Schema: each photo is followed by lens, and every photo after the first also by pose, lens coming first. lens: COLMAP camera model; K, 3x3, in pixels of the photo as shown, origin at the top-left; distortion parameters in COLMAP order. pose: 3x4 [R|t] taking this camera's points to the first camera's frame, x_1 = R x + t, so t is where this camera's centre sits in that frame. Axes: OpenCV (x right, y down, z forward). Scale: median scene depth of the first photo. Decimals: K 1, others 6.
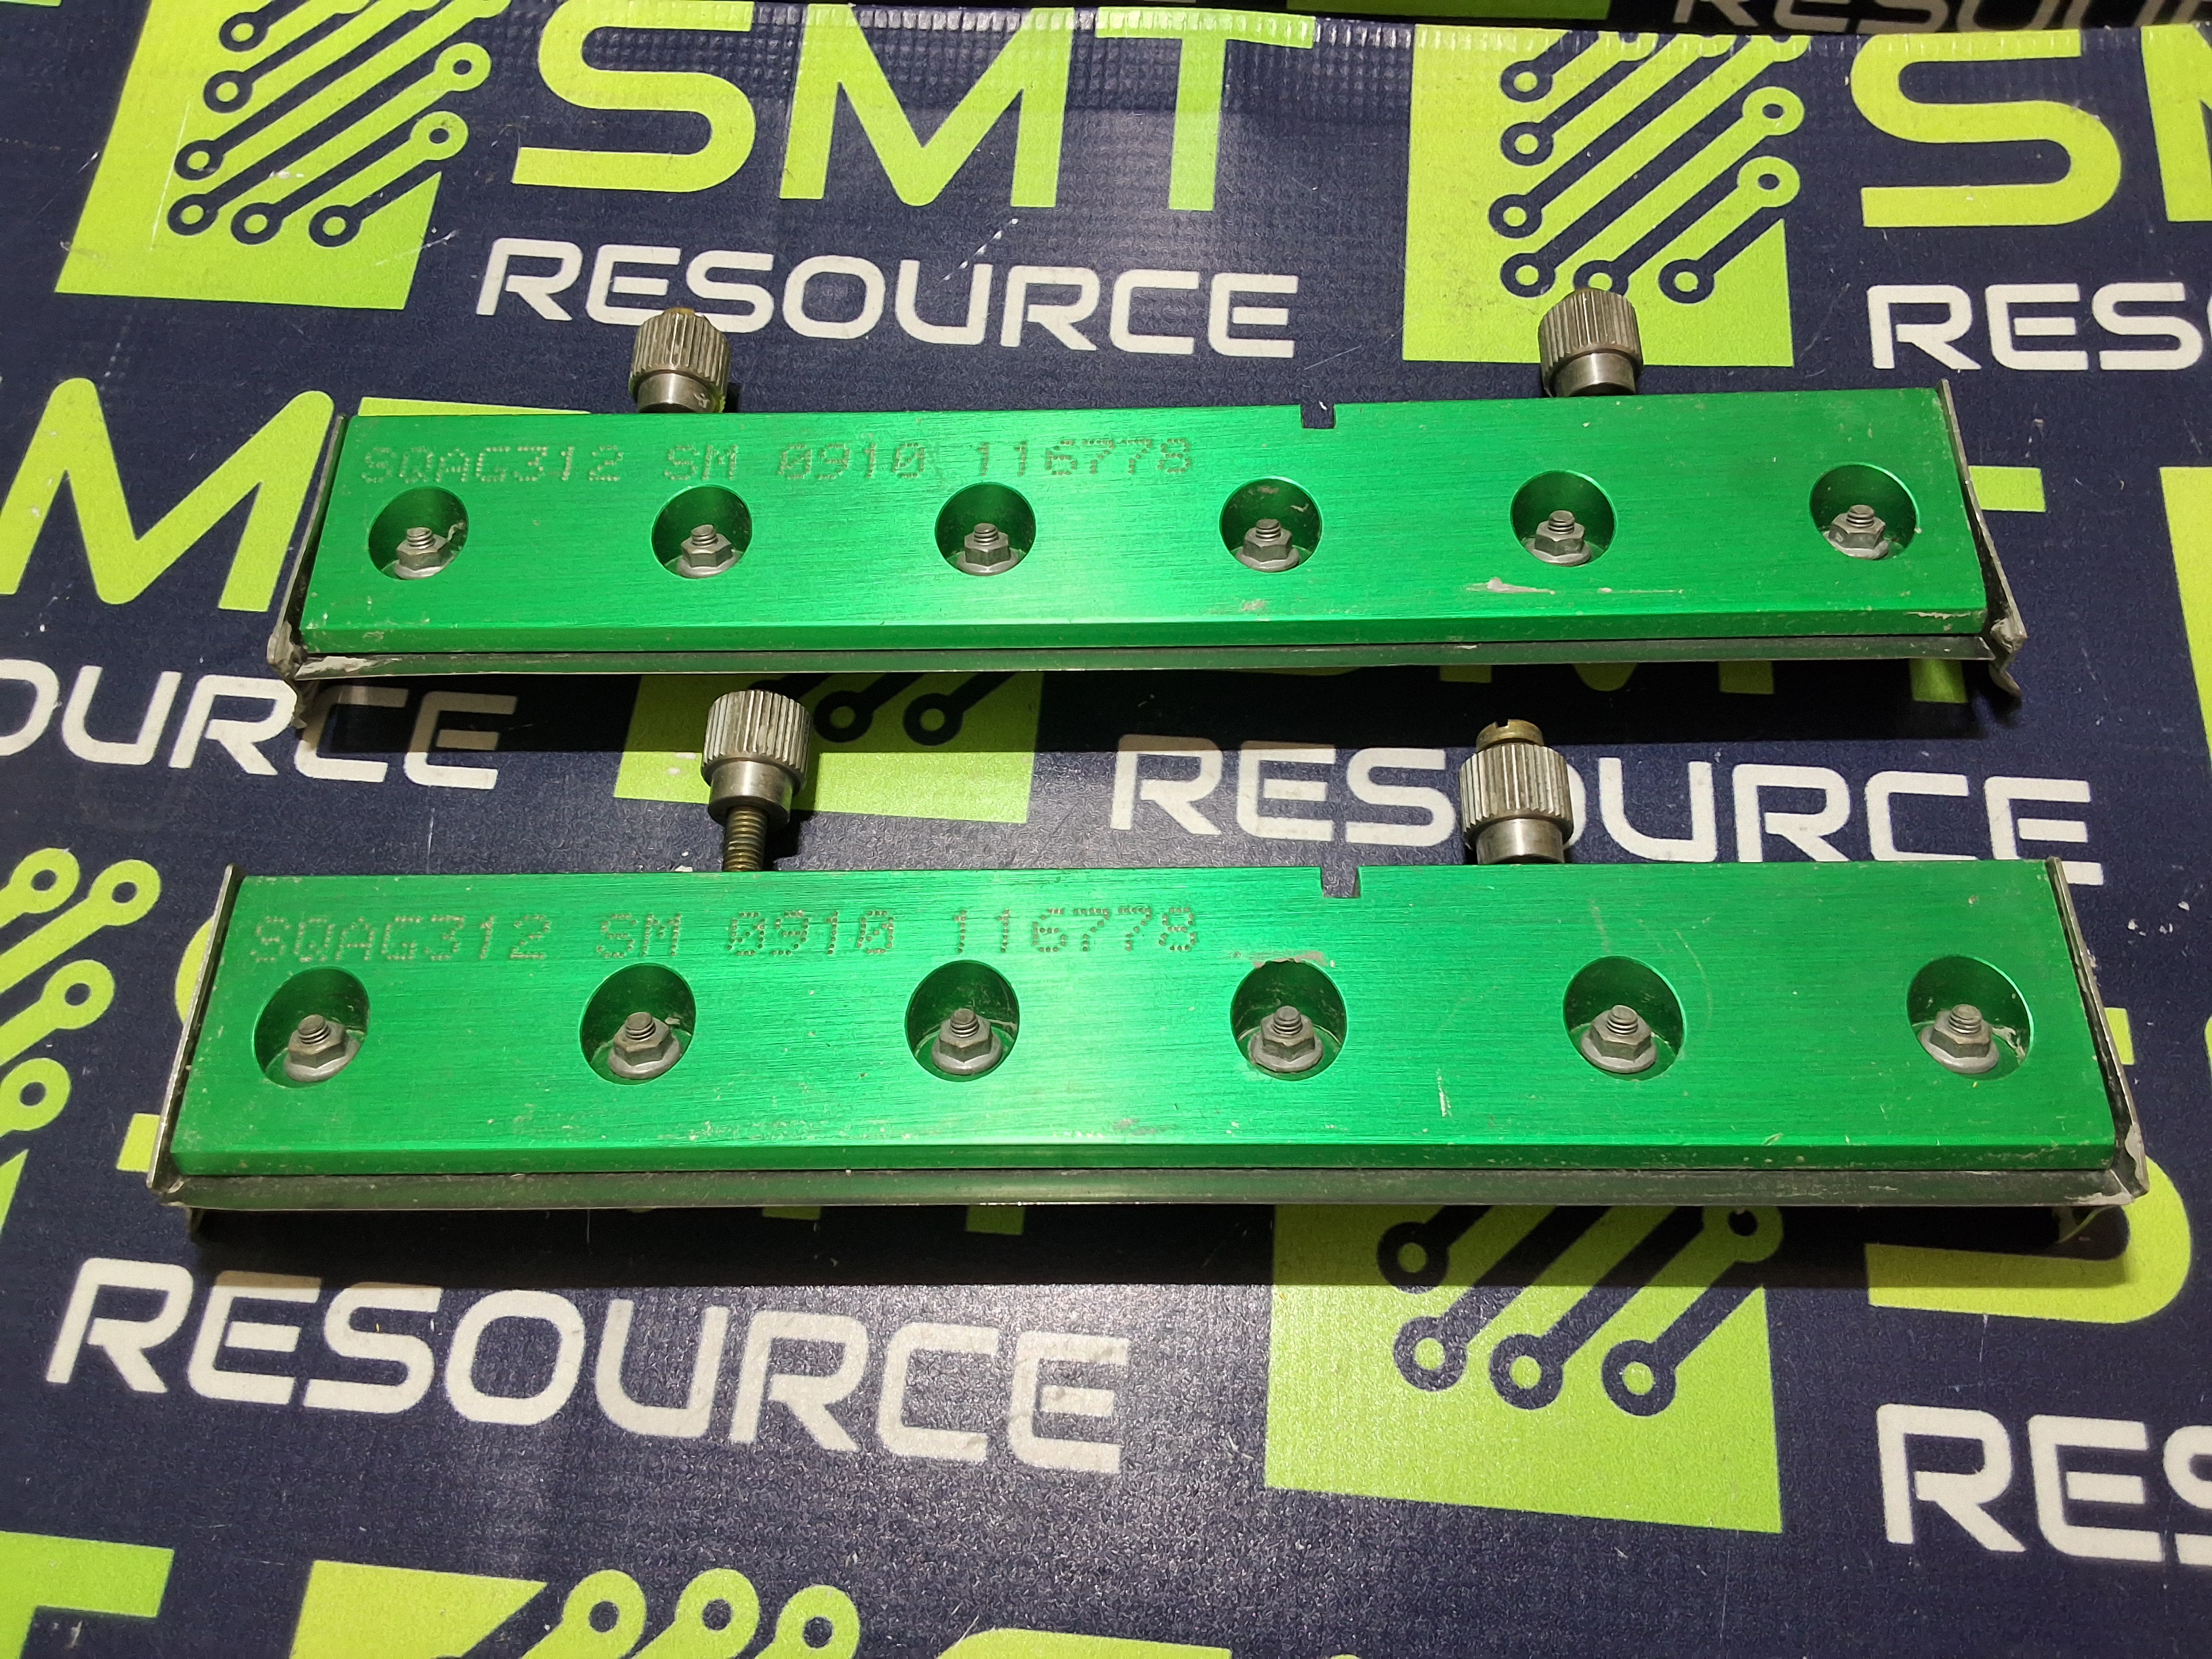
lens RADIAL K [[1801.1, 0, 1103.6], [0, 1801.1, 814.9], [0, 0, 1]] dist [0.127519, -0.212808]
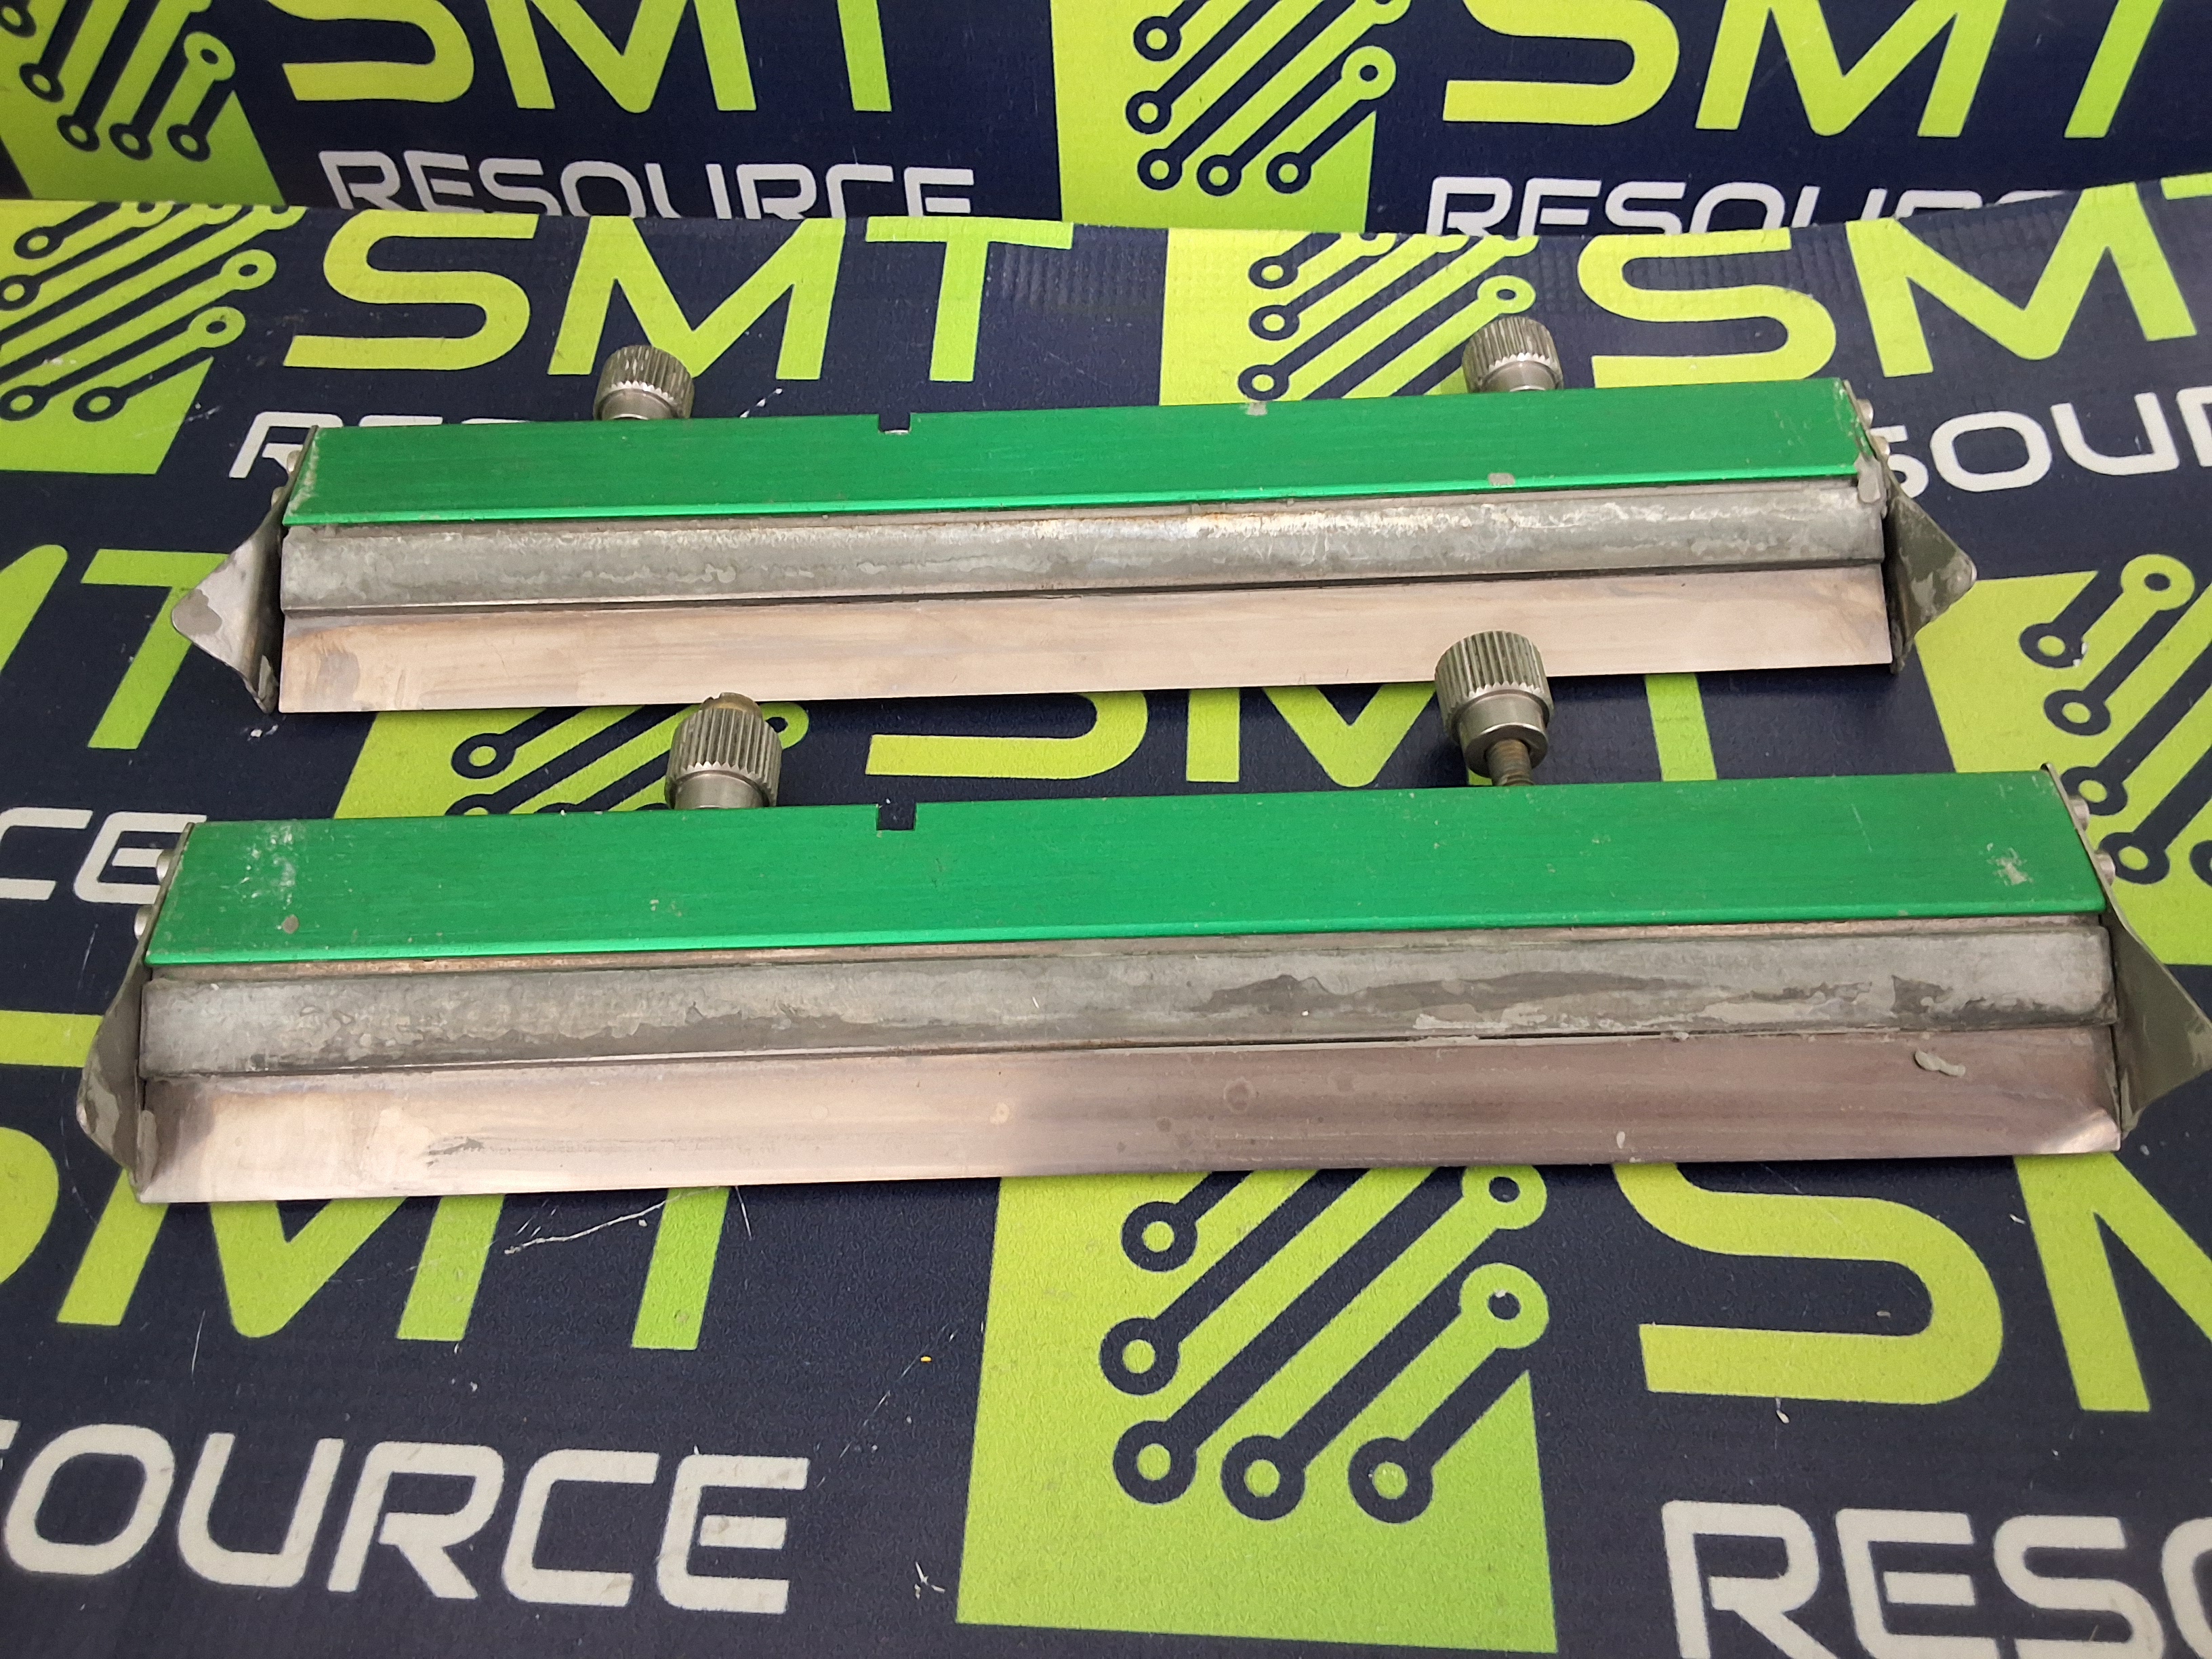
lens RADIAL K [[1801.1, 0, 1103.6], [0, 1801.1, 814.9], [0, 0, 1]] dist [0.127519, -0.212808]
pose [[0.999416, -0.015164, 0.030612, 0.104098], [0.021918, 0.971963, -0.234109, 0.156007], [-0.026204, 0.234644, 0.971728, 0.064471]]
